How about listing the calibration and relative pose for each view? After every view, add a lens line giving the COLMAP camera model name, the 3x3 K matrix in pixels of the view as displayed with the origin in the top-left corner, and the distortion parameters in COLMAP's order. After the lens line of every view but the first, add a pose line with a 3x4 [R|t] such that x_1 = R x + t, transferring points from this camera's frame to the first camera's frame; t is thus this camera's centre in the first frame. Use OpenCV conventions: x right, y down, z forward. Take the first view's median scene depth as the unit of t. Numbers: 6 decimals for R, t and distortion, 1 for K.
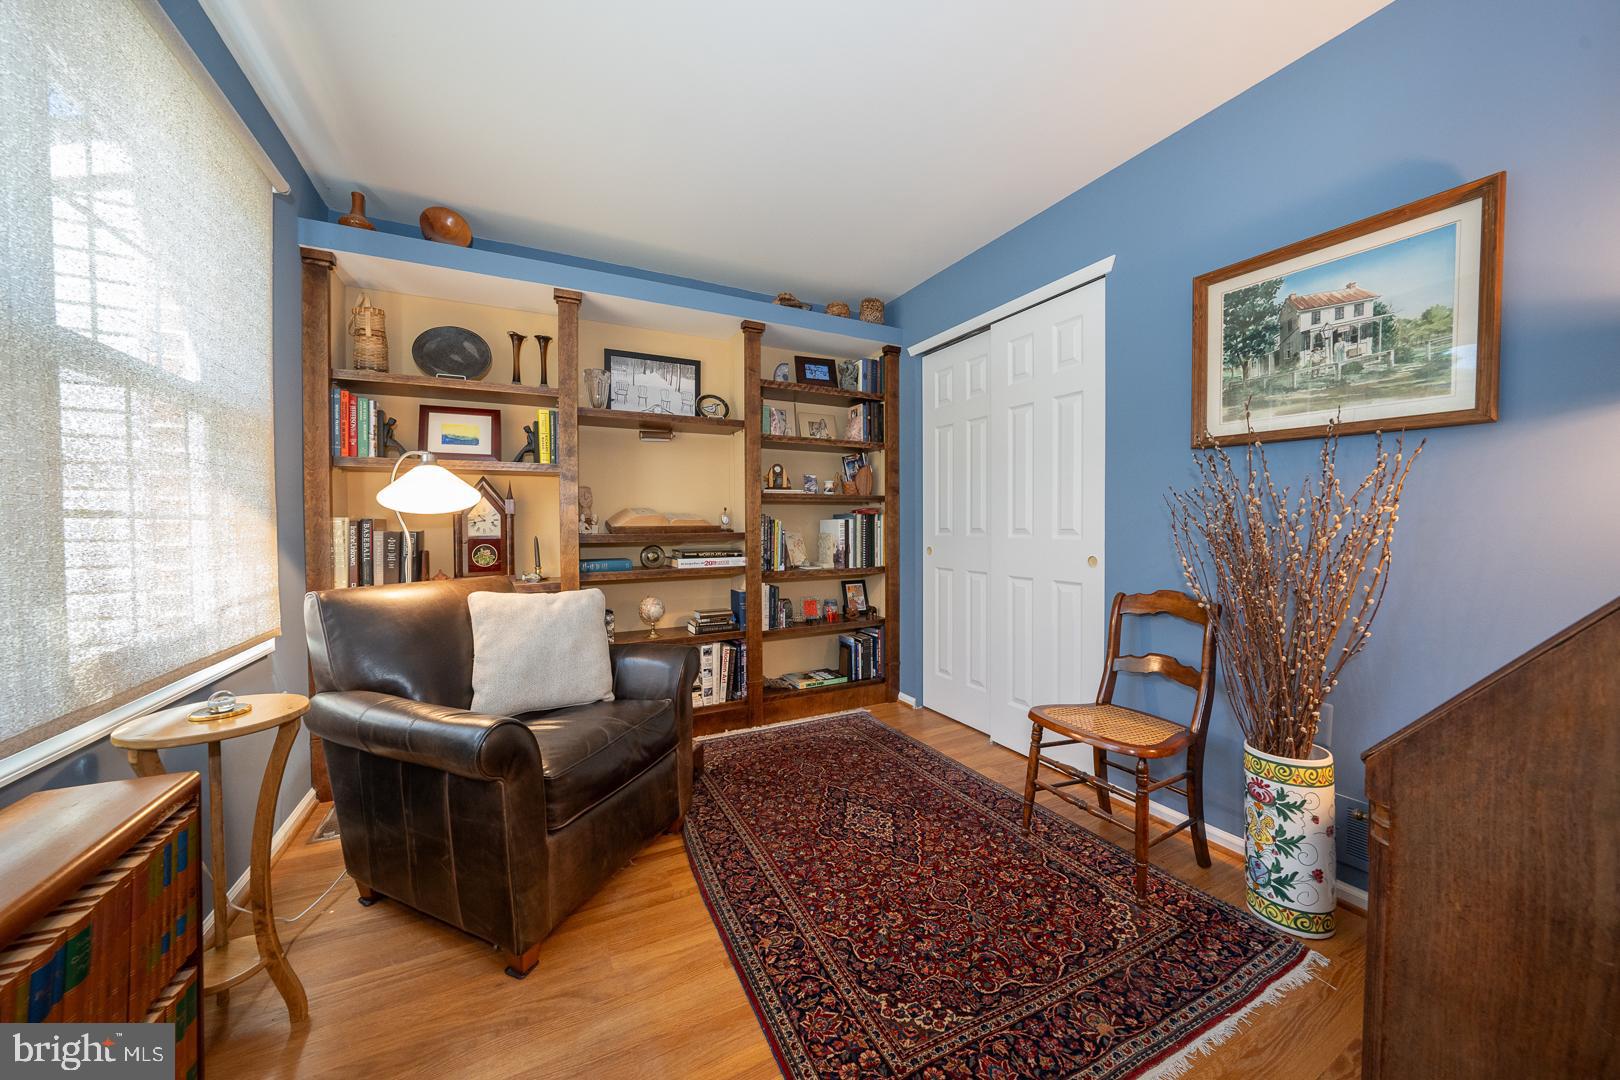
lens RADIAL K [[556.8, 0, 814.1], [0, 556.8, 534.8], [0, 0, 1]] dist [-0.025295, 0.005445]
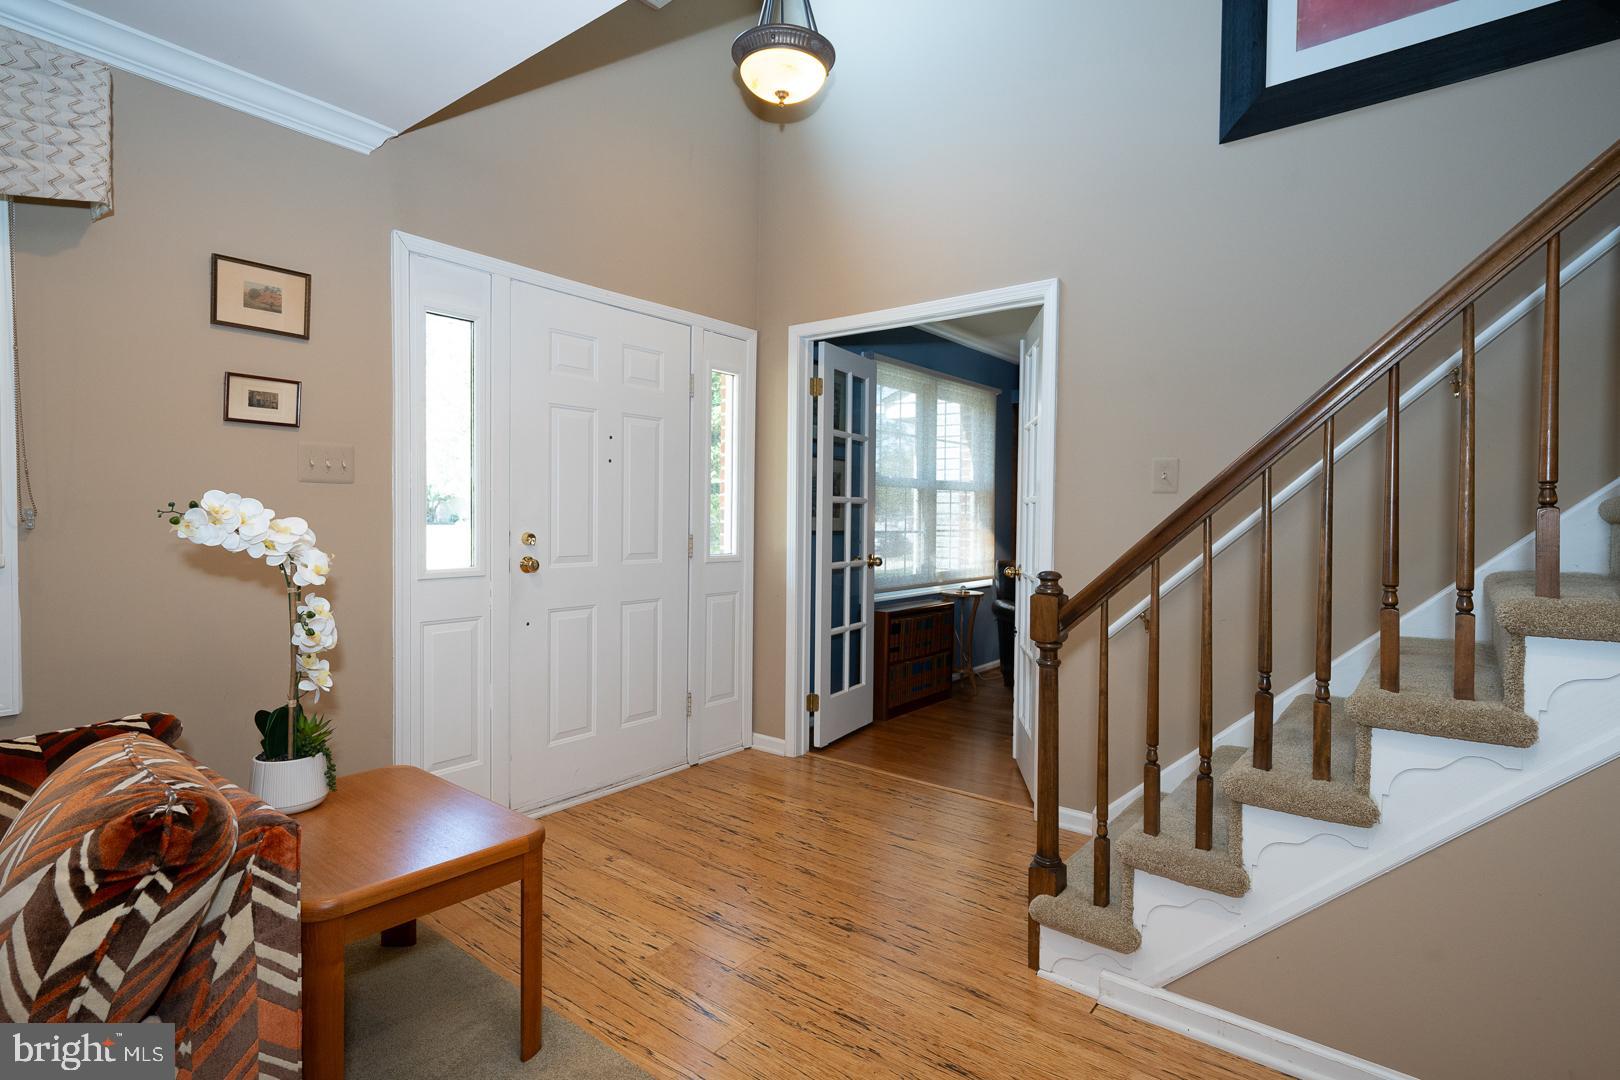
lens RADIAL K [[803.7, 0, 810.4], [0, 803.7, 527.1], [0, 0, 1]] dist [0.006152, -0.001143]
pose [[0.404657, 0.015600, -0.914336, 2.389738], [-0.030563, 0.999527, 0.003528, -0.043784], [0.913958, 0.026517, 0.404942, -1.463689]]
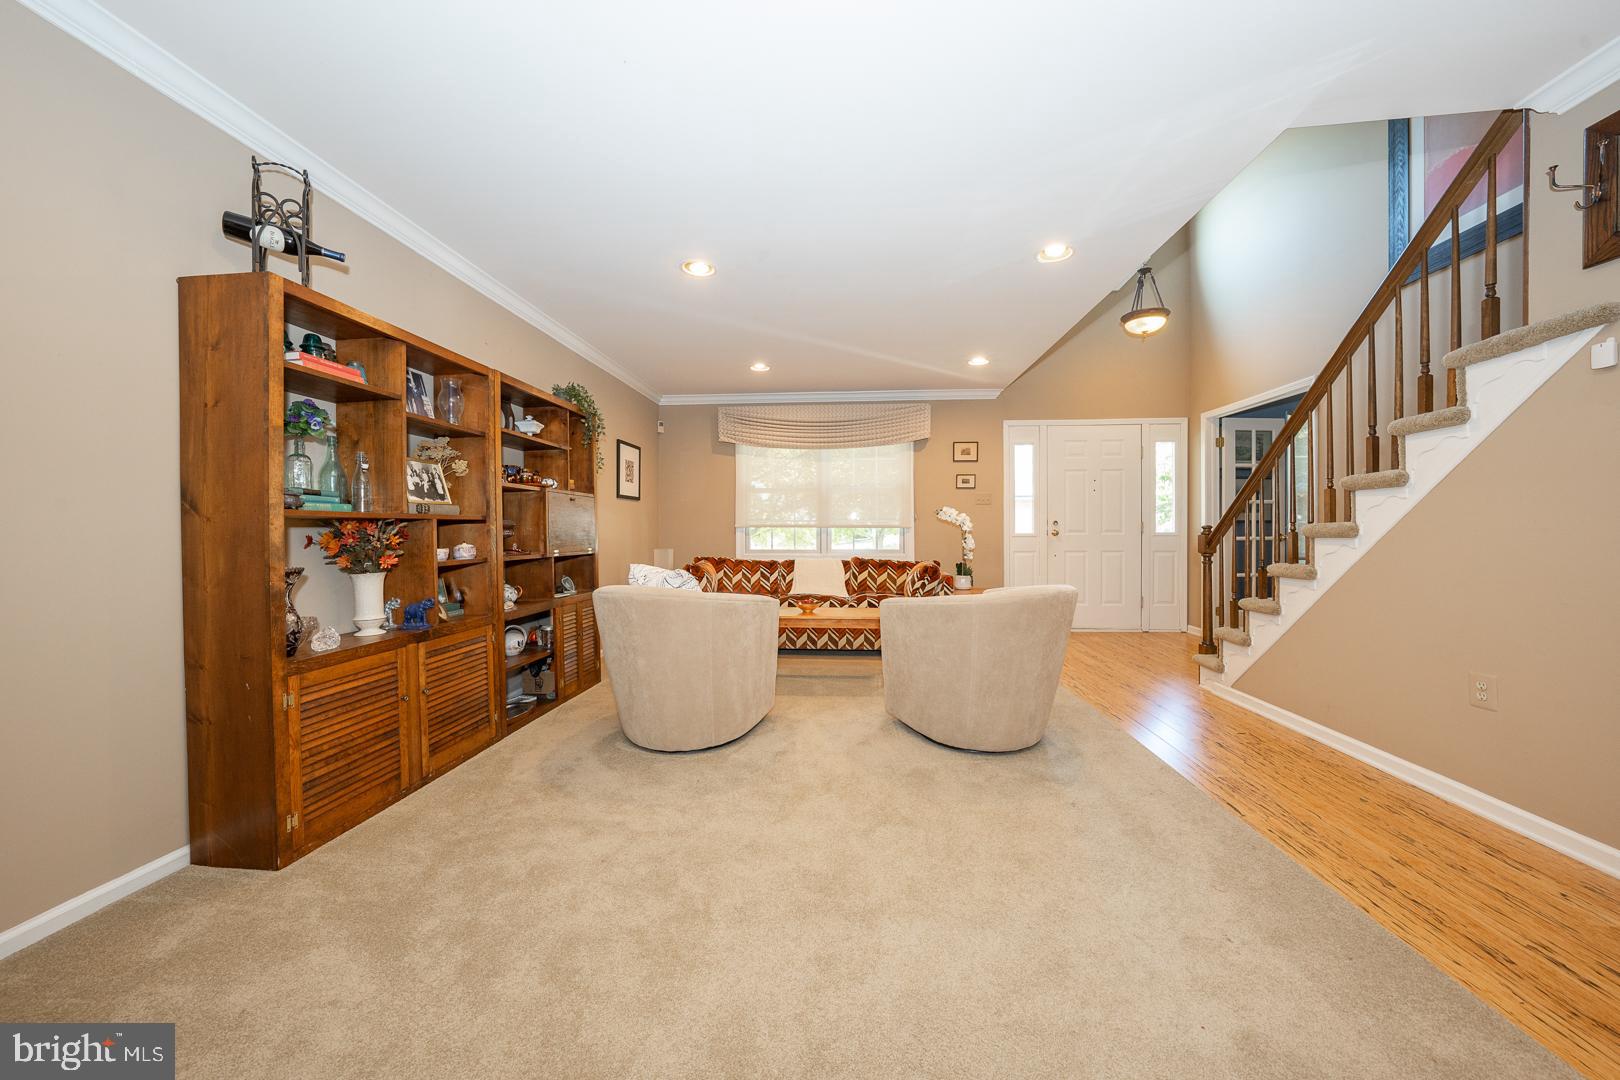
lens RADIAL K [[556.8, 0, 814.8], [0, 556.8, 534.5], [0, 0, 1]] dist [-0.025295, 0.005445]
pose [[-0.535097, 0.008833, -0.844744, 4.316416], [-0.015227, 0.999682, 0.020098, 0.048428], [0.844653, 0.023617, -0.534792, -0.613126]]
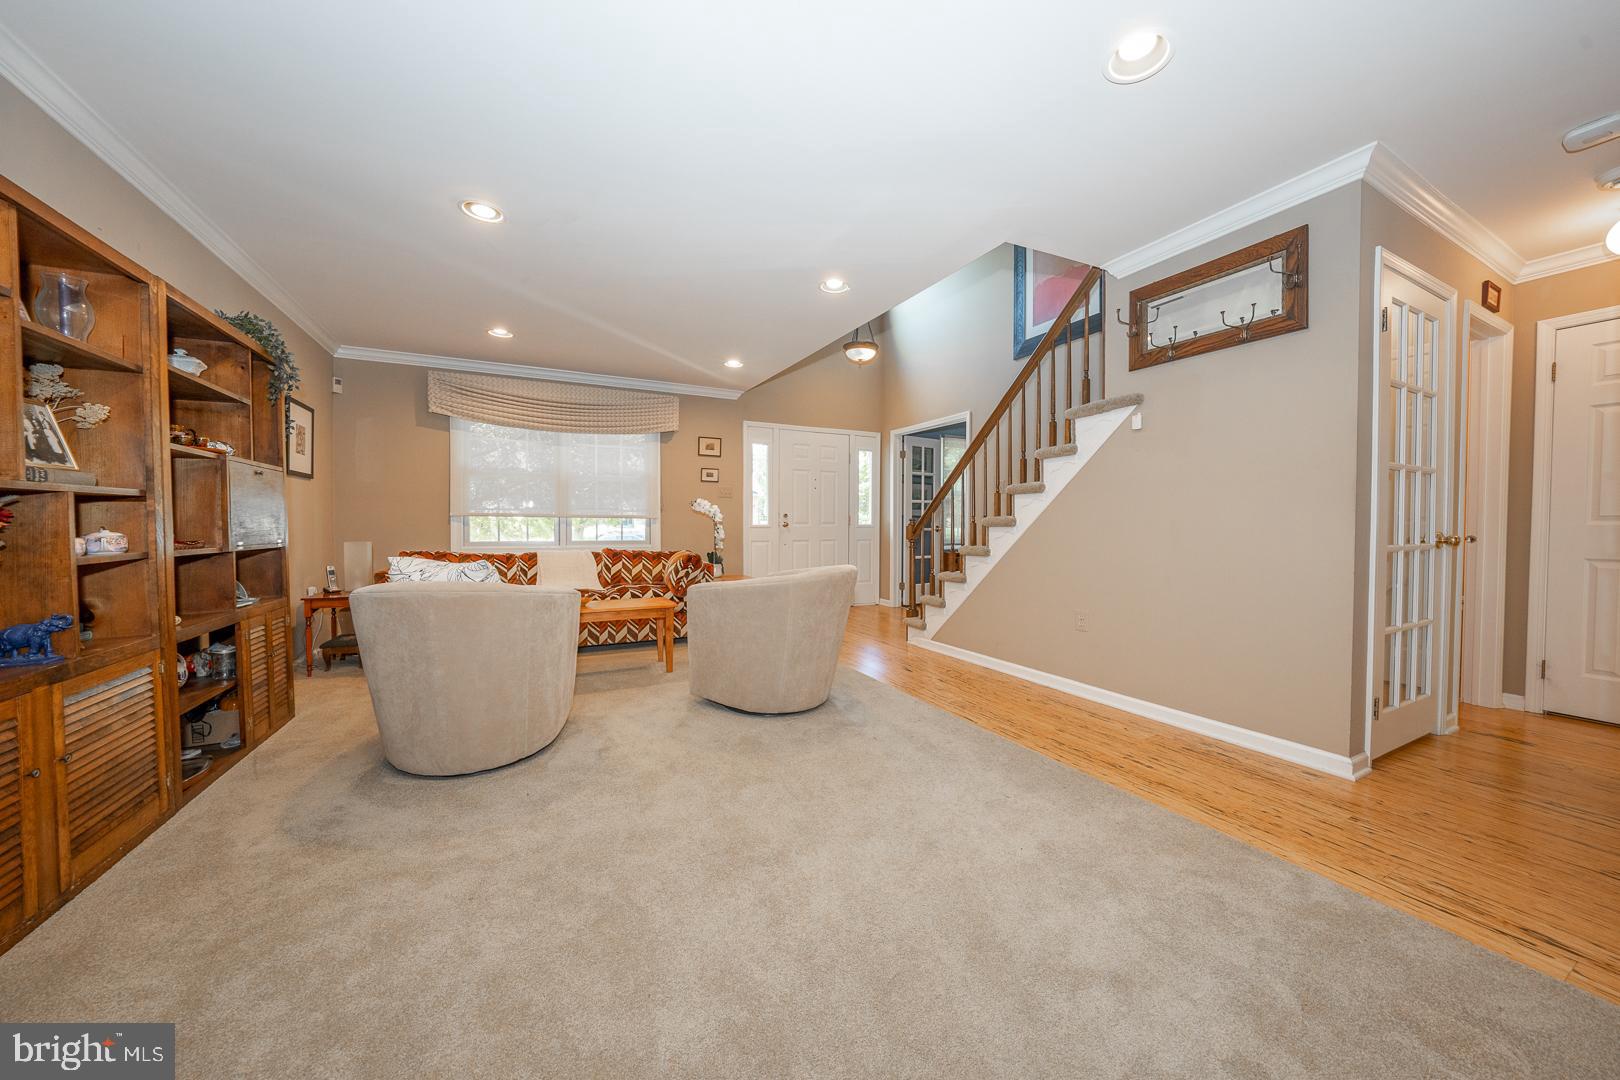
lens RADIAL K [[556.8, 0, 808.6], [0, 556.8, 532.0], [0, 0, 1]] dist [-0.025295, 0.005445]
pose [[-0.020018, 0.014706, -0.999691, 4.550497], [-0.025488, 0.999559, 0.015215, 0.078158], [0.999475, 0.025784, -0.019634, -0.999787]]
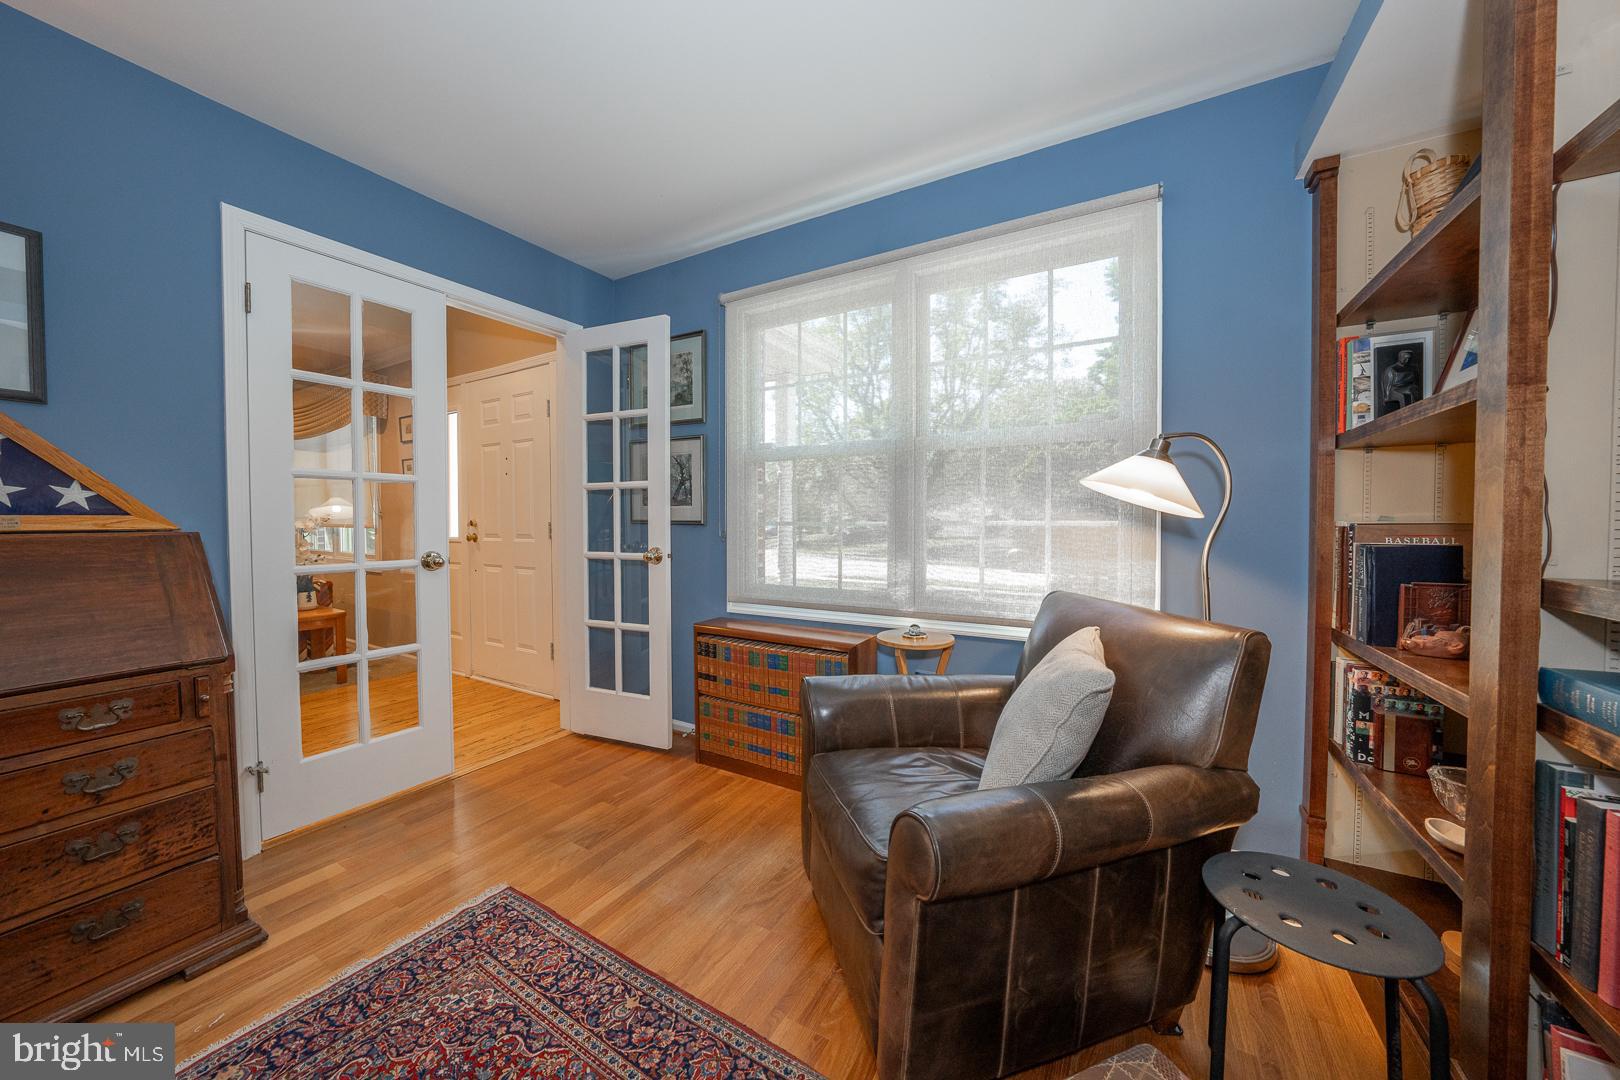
lens RADIAL K [[556.8, 0, 808.1], [0, 556.8, 531.9], [0, 0, 1]] dist [-0.025295, 0.005445]
pose [[-0.844777, 0.016194, -0.534873, 0.135984], [-0.009005, 0.998970, 0.044468, -0.072994], [0.535043, 0.042382, -0.843761, 1.886253]]
